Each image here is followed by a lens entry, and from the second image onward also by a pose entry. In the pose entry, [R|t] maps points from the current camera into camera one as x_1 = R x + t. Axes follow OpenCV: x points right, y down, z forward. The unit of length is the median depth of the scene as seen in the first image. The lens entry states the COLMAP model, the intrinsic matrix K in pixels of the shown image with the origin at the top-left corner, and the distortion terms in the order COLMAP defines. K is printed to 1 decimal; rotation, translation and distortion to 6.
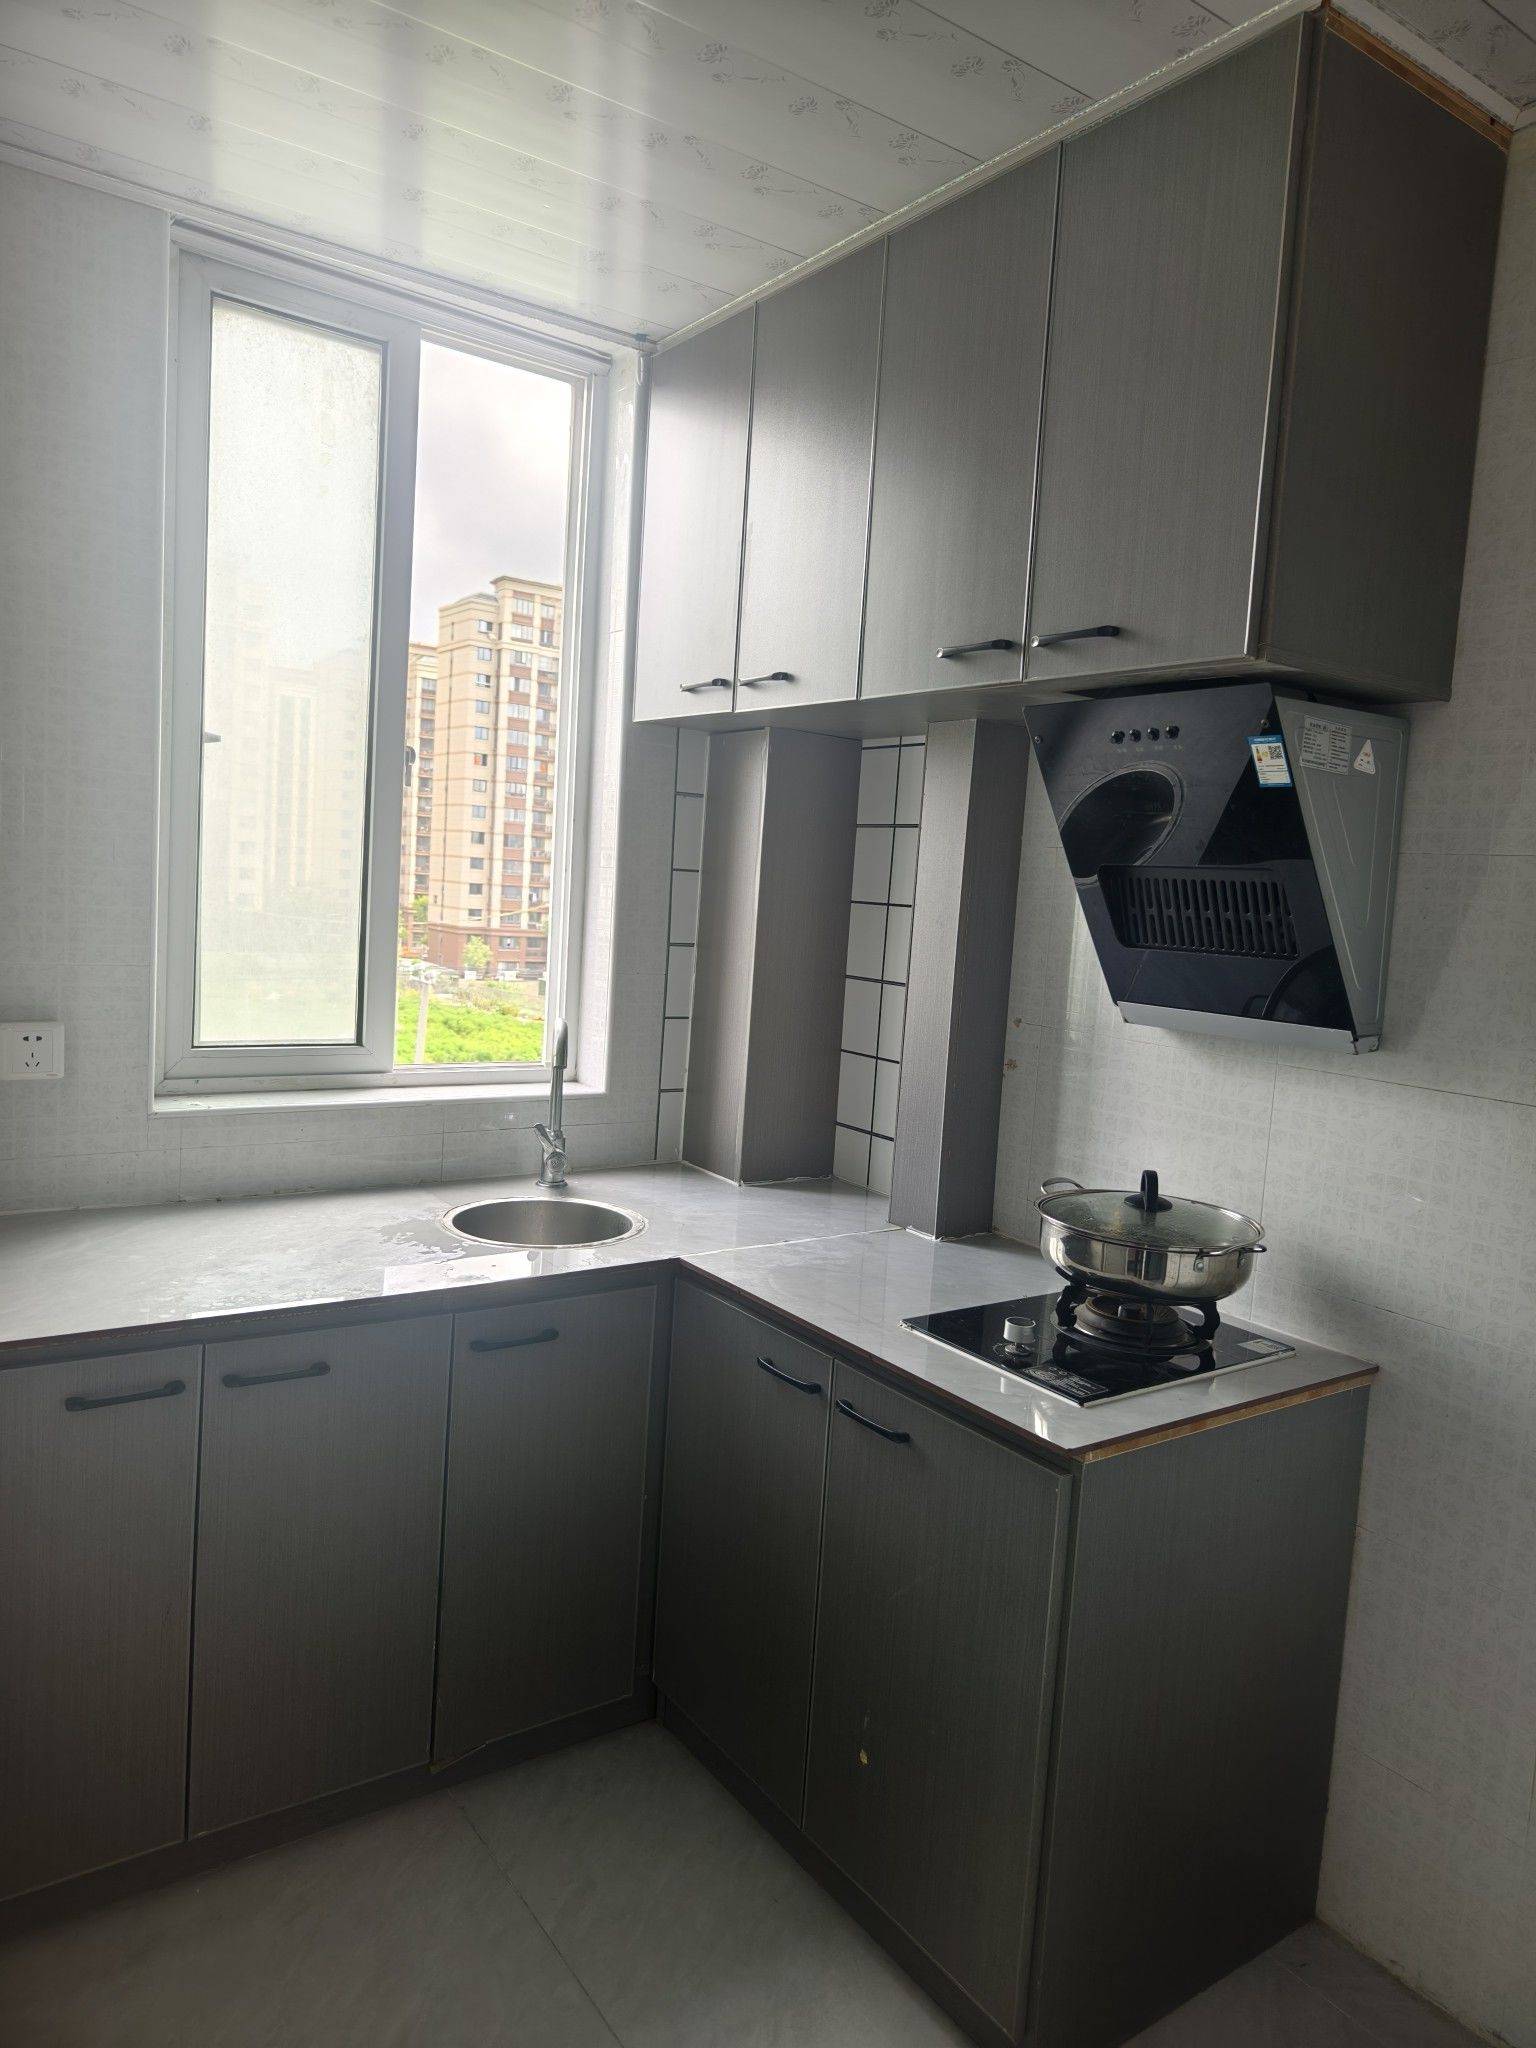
lens RADIAL K [[1367.9, 0, 774.8], [0, 1367.9, 1024.8], [0, 0, 1]] dist [0.003781, -0.005182]
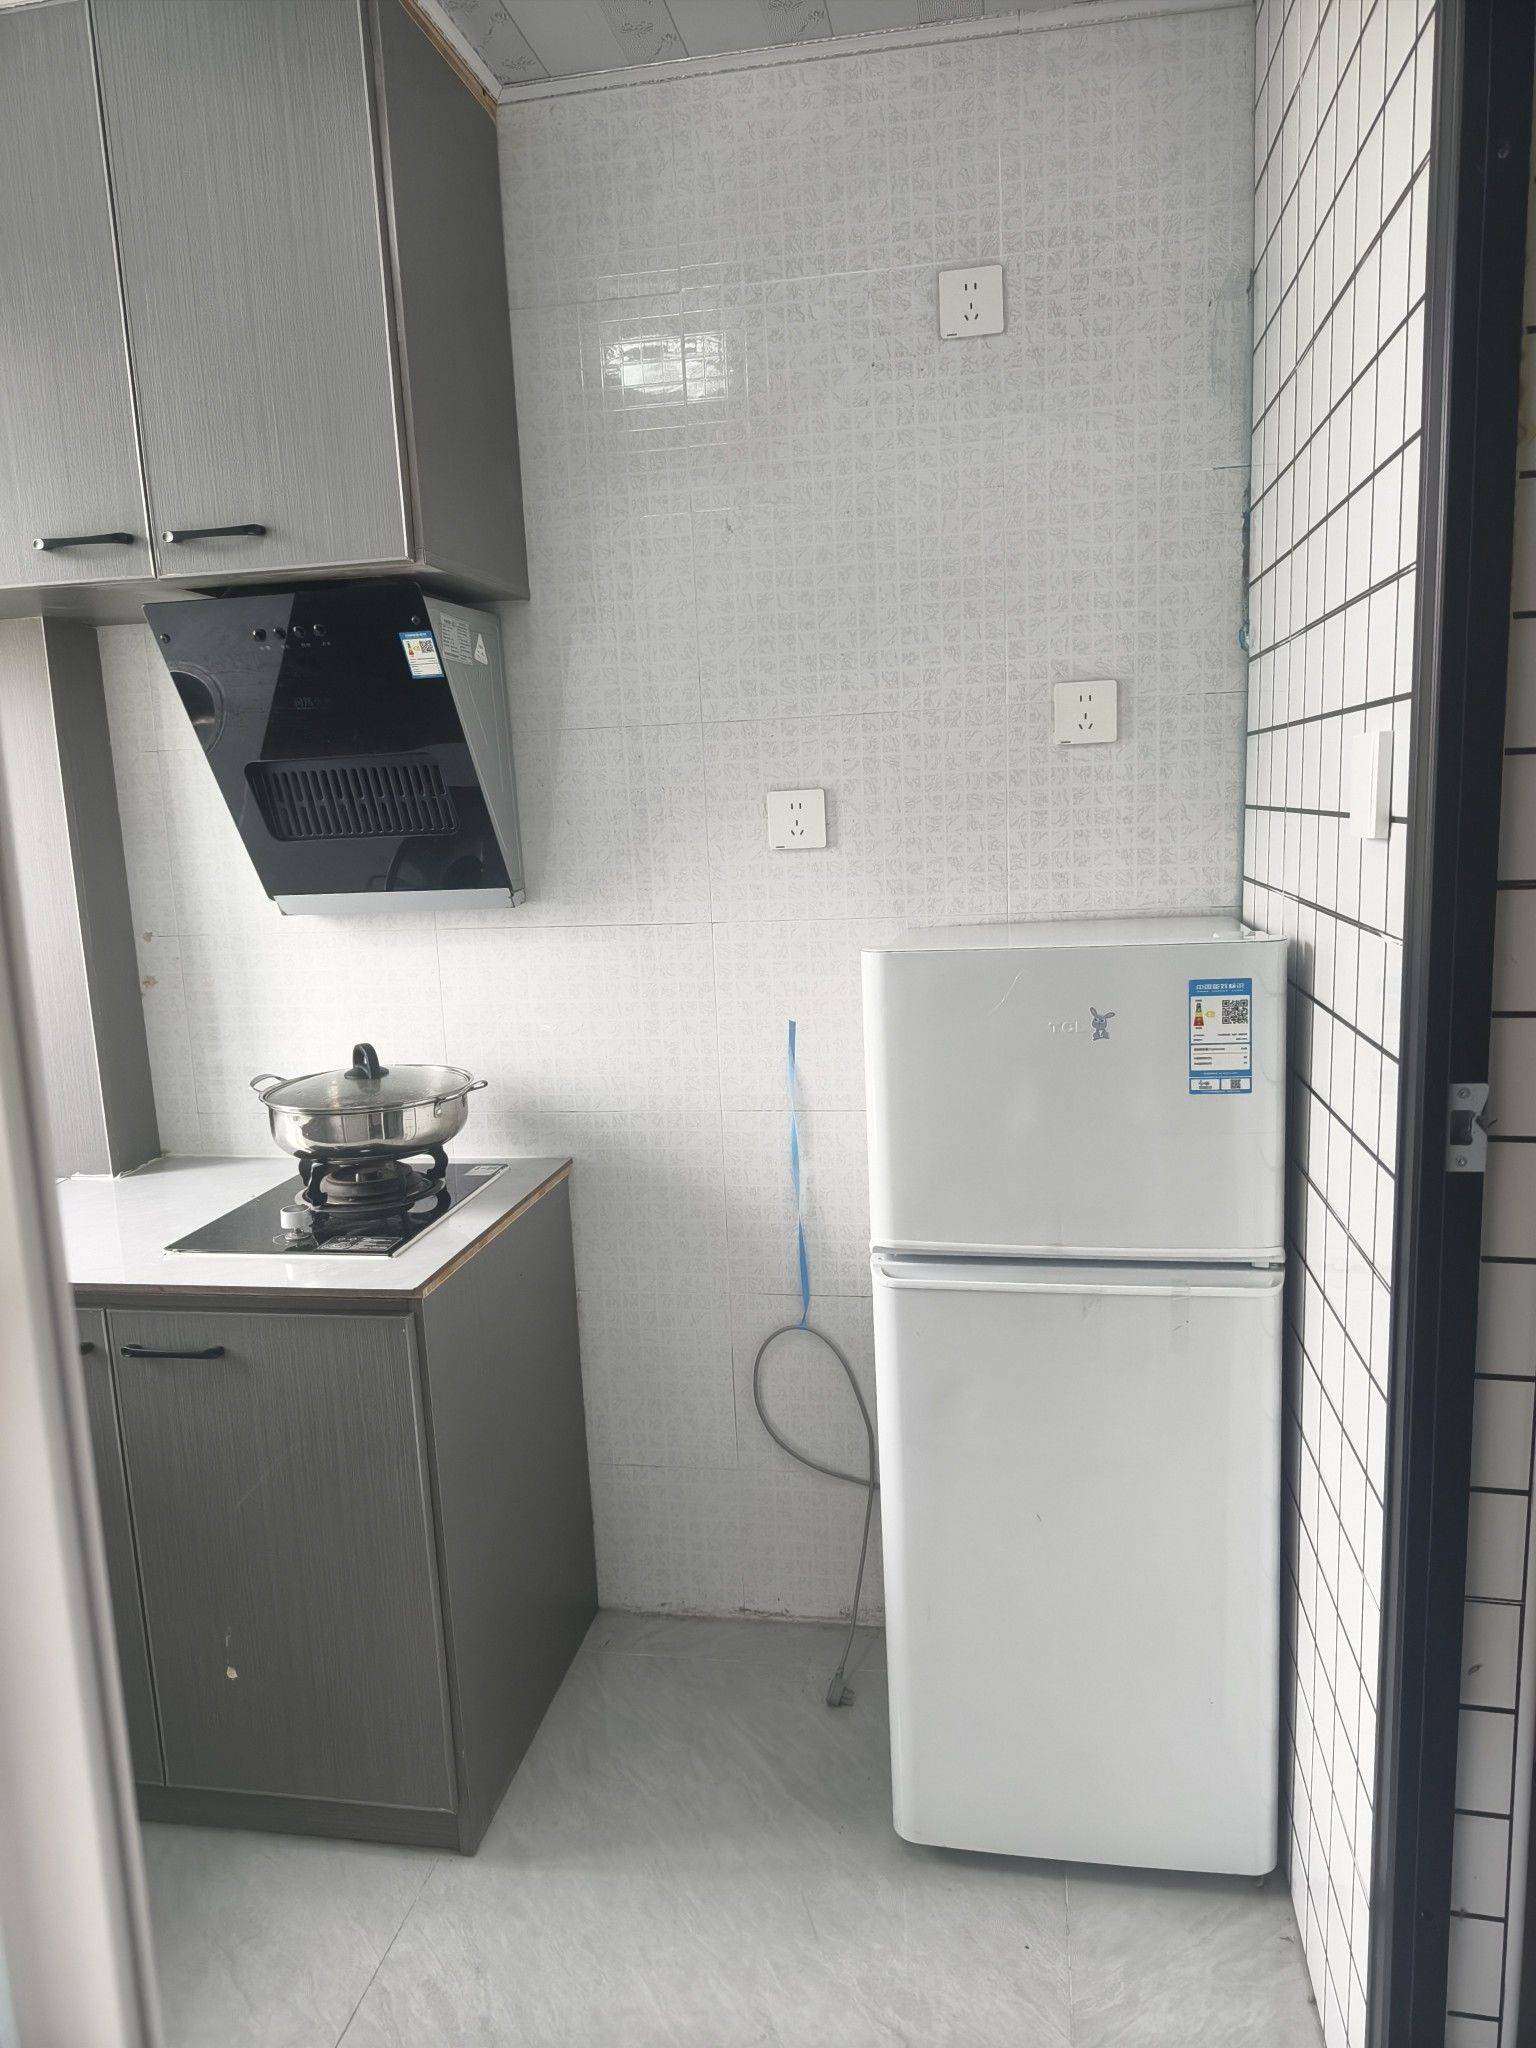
lens RADIAL K [[1367.9, 0, 777.9], [0, 1367.9, 1029.2], [0, 0, 1]] dist [0.003781, -0.005182]
pose [[0.705350, -0.208646, 0.677457, -0.231200], [0.157622, 0.977939, 0.137078, -0.000606], [-0.691112, 0.010094, 0.722677, -0.005704]]
